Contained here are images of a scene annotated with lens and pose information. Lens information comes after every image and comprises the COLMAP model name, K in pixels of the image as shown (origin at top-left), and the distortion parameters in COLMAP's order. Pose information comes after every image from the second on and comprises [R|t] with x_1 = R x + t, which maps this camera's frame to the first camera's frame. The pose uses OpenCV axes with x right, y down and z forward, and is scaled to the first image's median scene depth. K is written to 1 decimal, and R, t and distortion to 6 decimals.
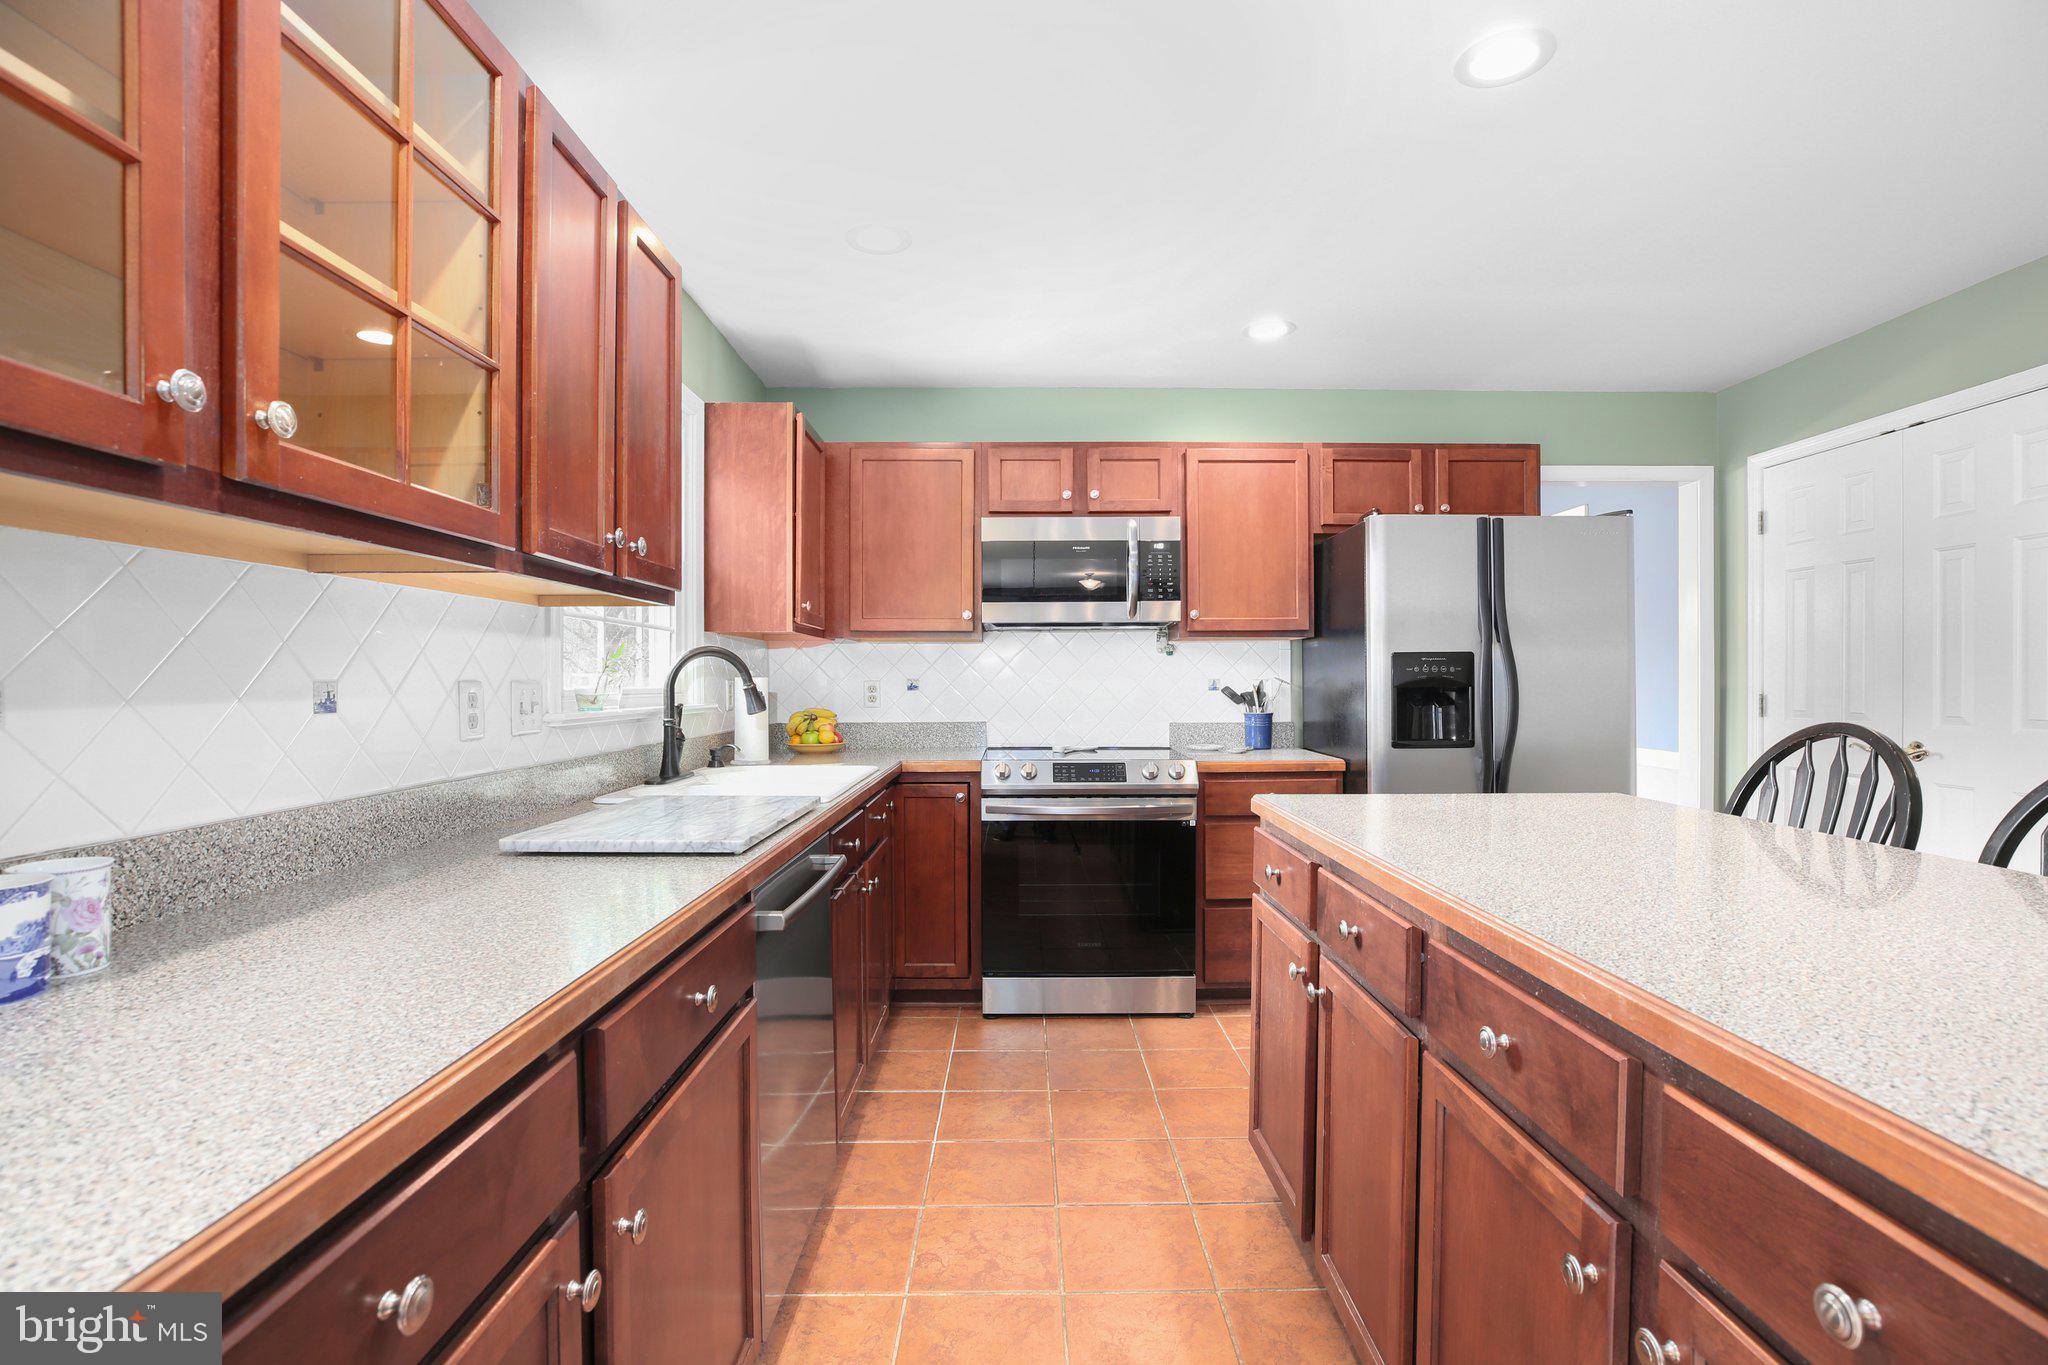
lens RADIAL K [[943.4, 0, 1030.6], [0, 943.4, 680.6], [0, 0, 1]] dist [-0.039468, 0.008771]
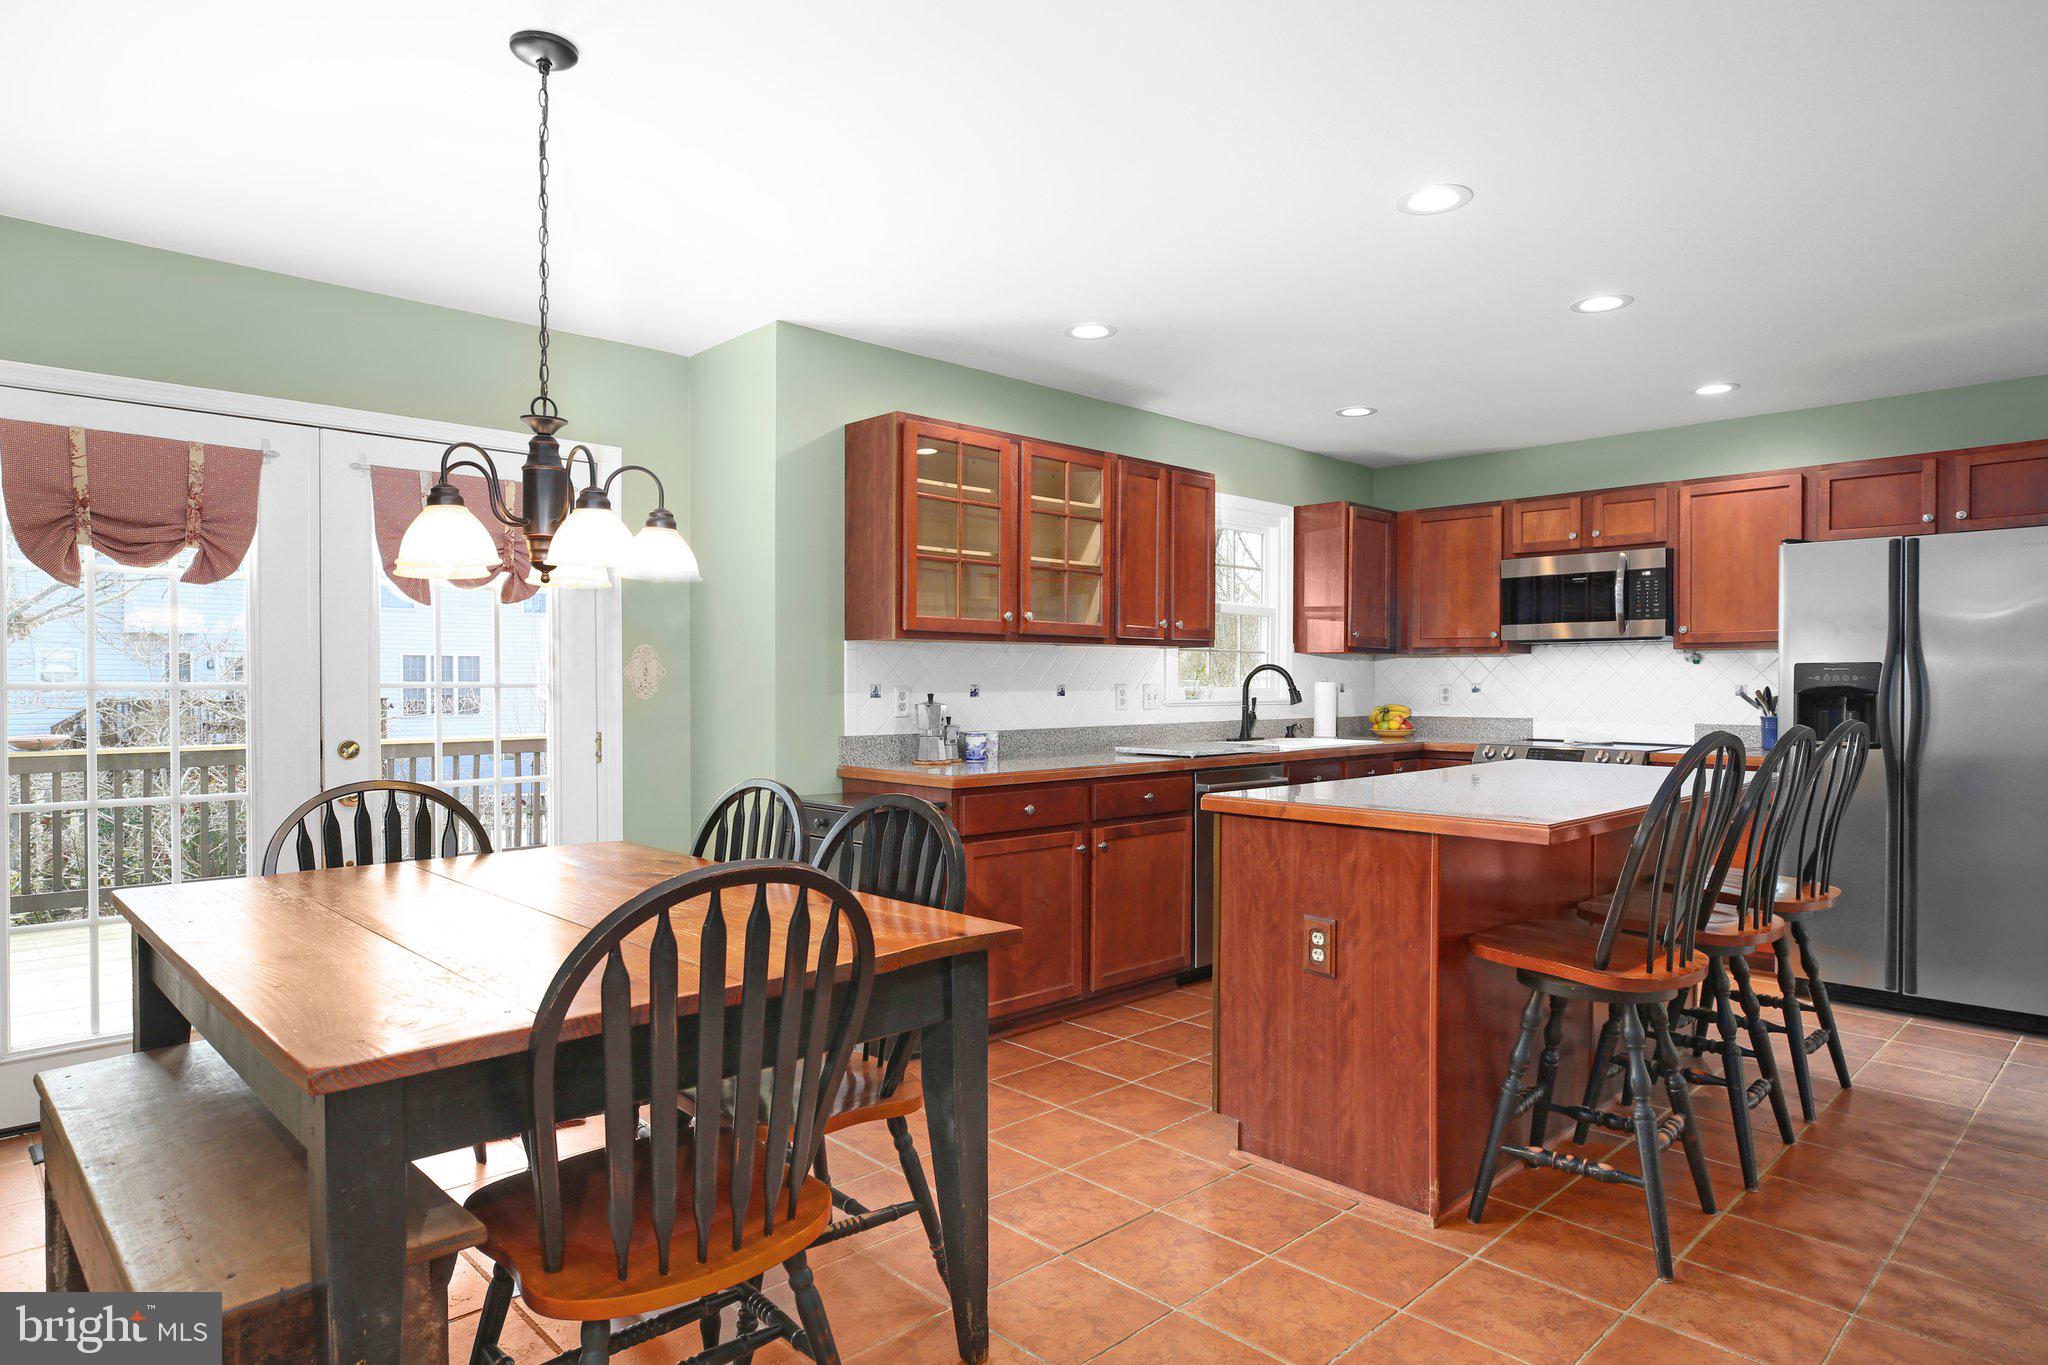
lens RADIAL K [[1178.3, 0, 1047.0], [0, 1178.3, 700.6], [0, 0, 1]] dist [-0.010715, -0.000327]
pose [[0.692711, 0.015626, -0.721046, 0.685753], [-0.003438, 0.999825, 0.018364, -0.006588], [0.721207, -0.010242, 0.692644, -0.579022]]
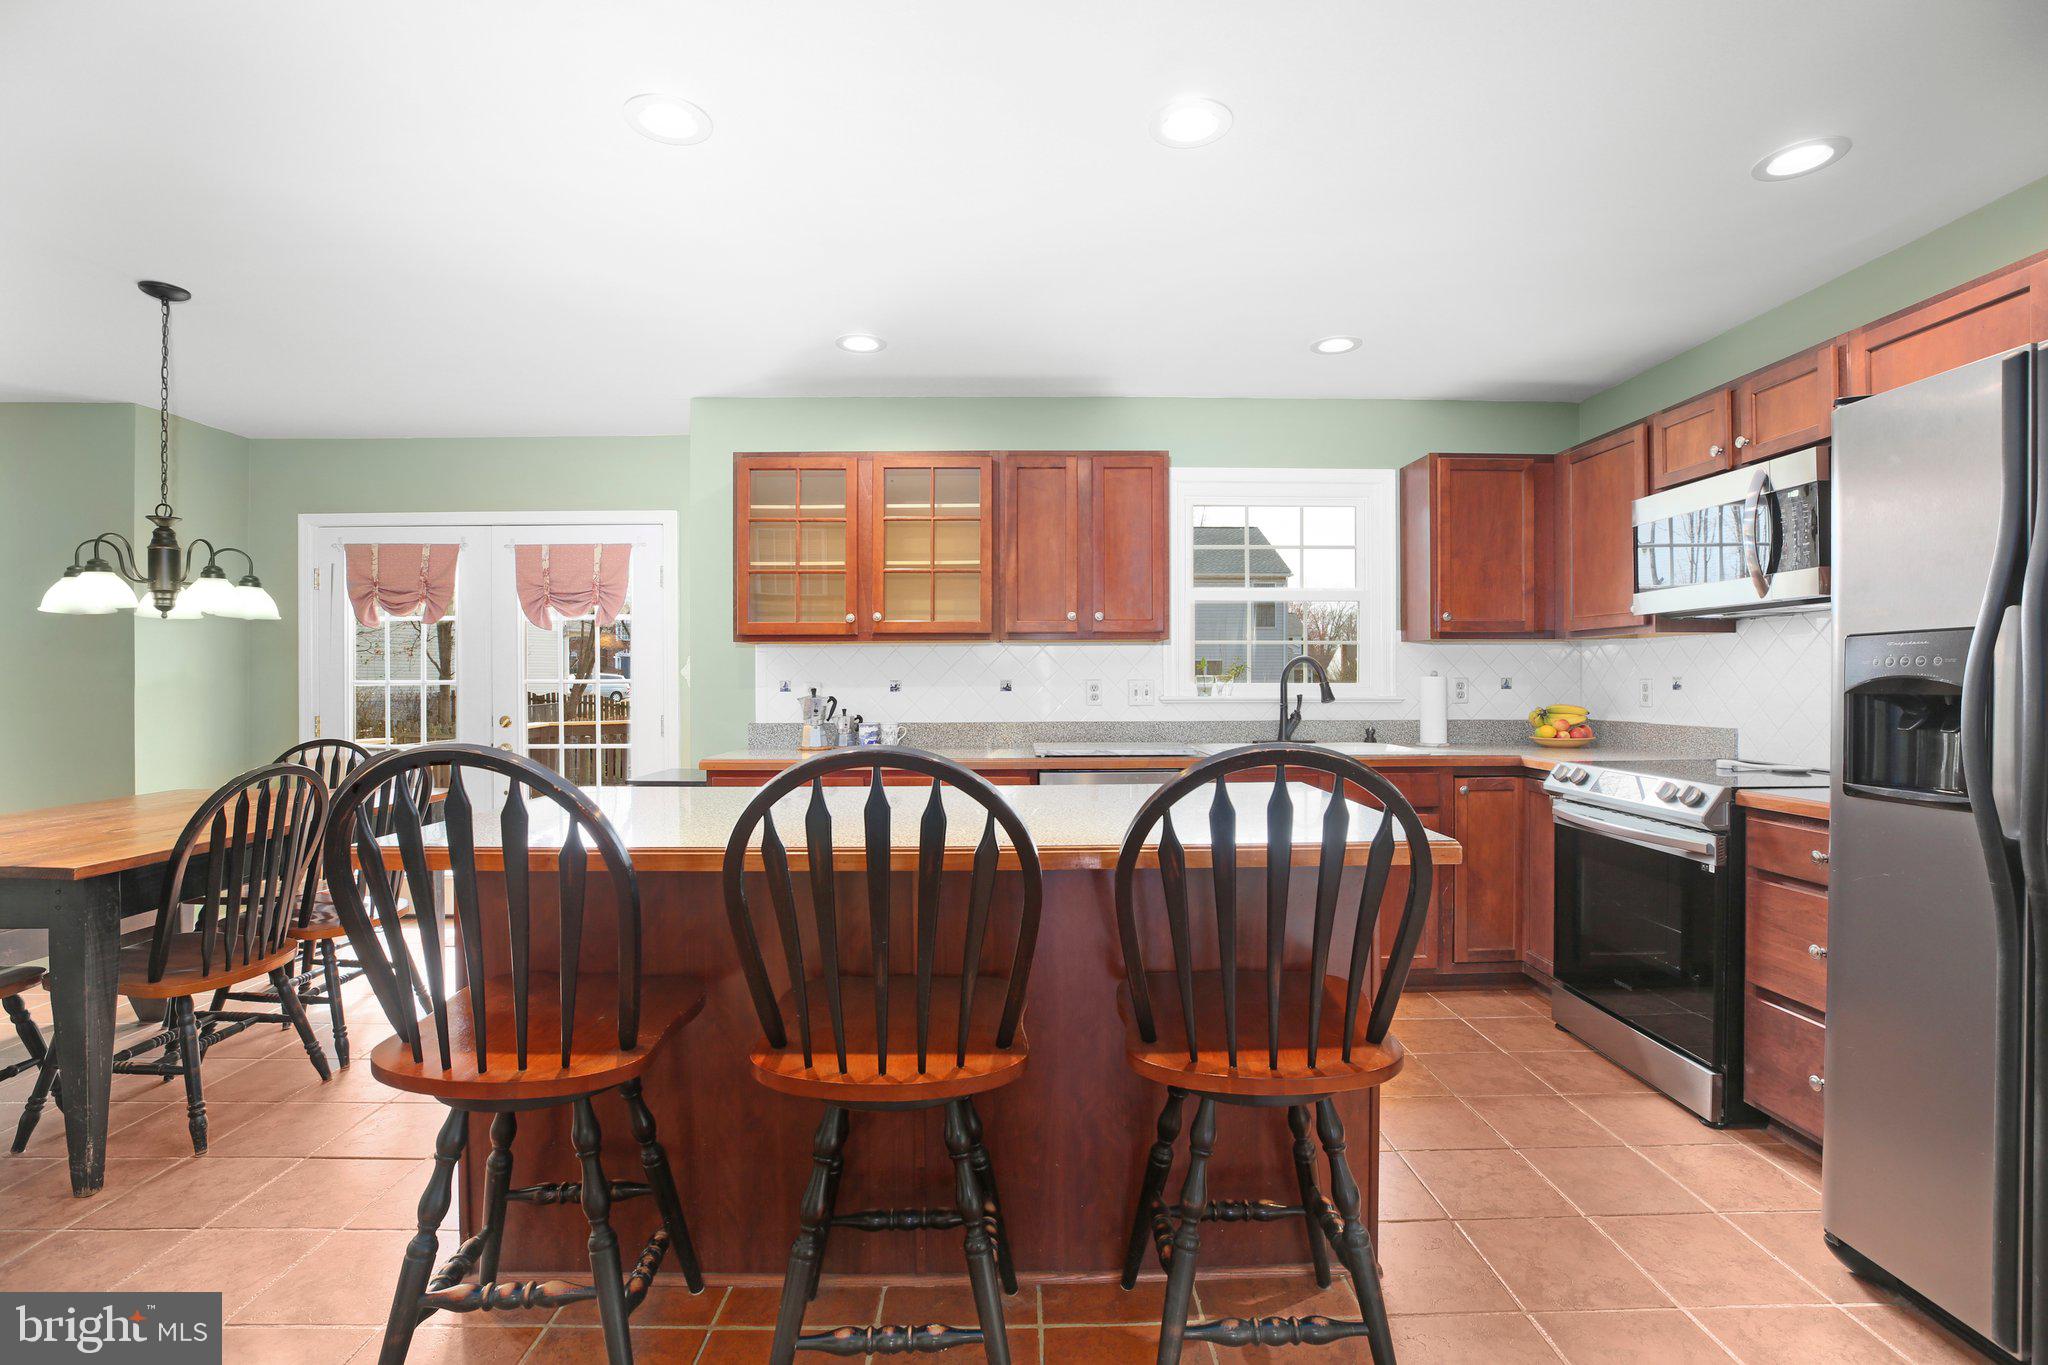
lens RADIAL K [[943.4, 0, 1030.6], [0, 943.4, 680.6], [0, 0, 1]] dist [-0.039468, 0.008771]
pose [[0.002443, 0.003912, -0.999989, 0.841608], [0.002479, 0.999989, 0.003919, -0.004177], [0.999994, -0.002489, 0.002434, 0.413034]]
